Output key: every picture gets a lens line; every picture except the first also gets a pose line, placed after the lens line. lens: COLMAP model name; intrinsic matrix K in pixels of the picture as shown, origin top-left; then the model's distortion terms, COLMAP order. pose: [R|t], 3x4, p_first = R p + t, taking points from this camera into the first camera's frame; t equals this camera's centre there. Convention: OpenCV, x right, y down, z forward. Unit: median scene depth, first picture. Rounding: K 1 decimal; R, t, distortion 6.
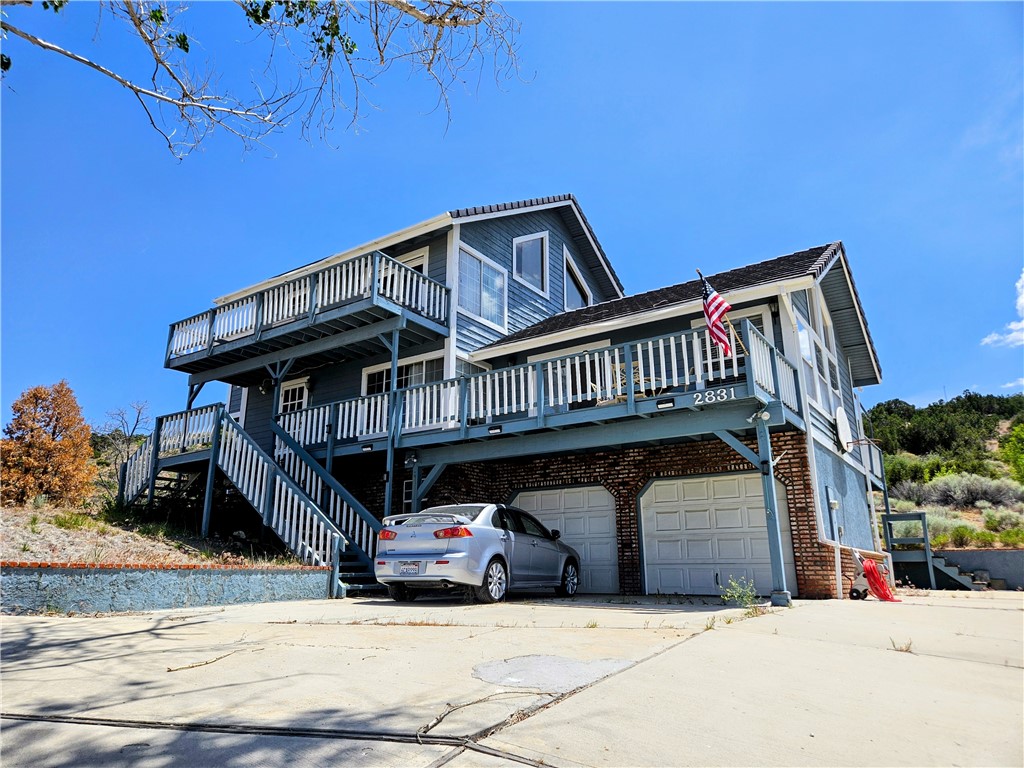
lens RADIAL K [[687.0, 0, 509.9], [0, 687.0, 379.9], [0, 0, 1]] dist [0.058917, -0.035078]
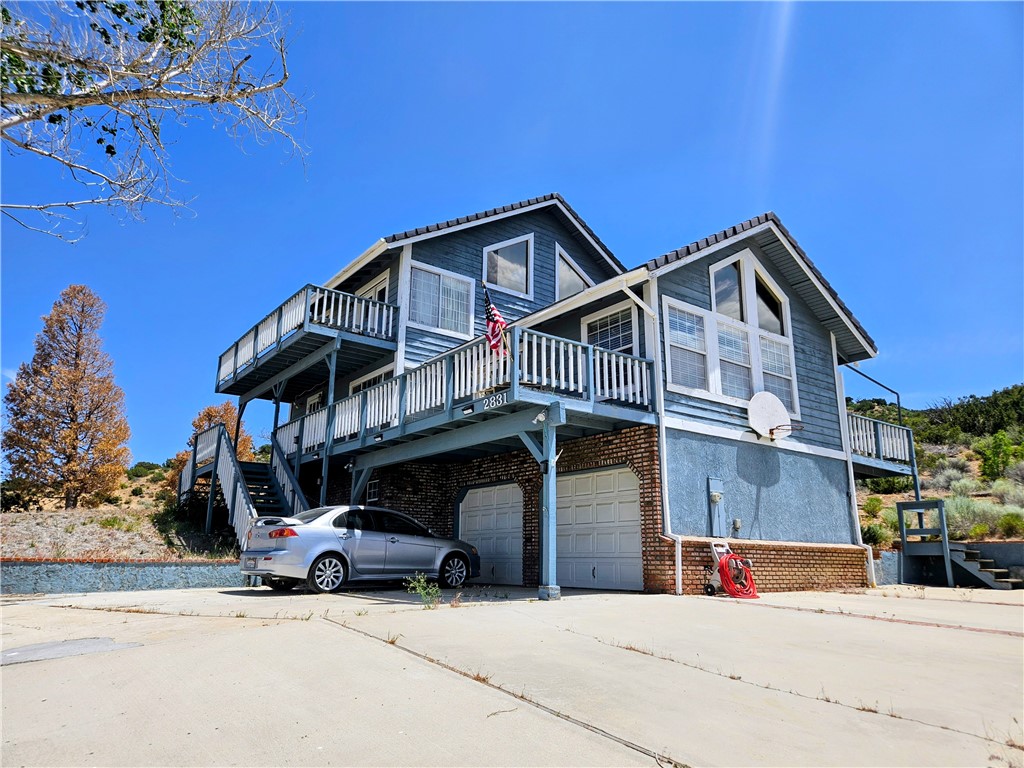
lens RADIAL K [[687.0, 0, 520.1], [0, 687.0, 383.6], [0, 0, 1]] dist [0.058917, -0.035078]
pose [[0.950059, -0.069795, -0.304164, 0.457311], [0.077229, 0.996935, 0.012466, -0.009037], [0.302362, -0.035334, 0.952538, 0.010816]]
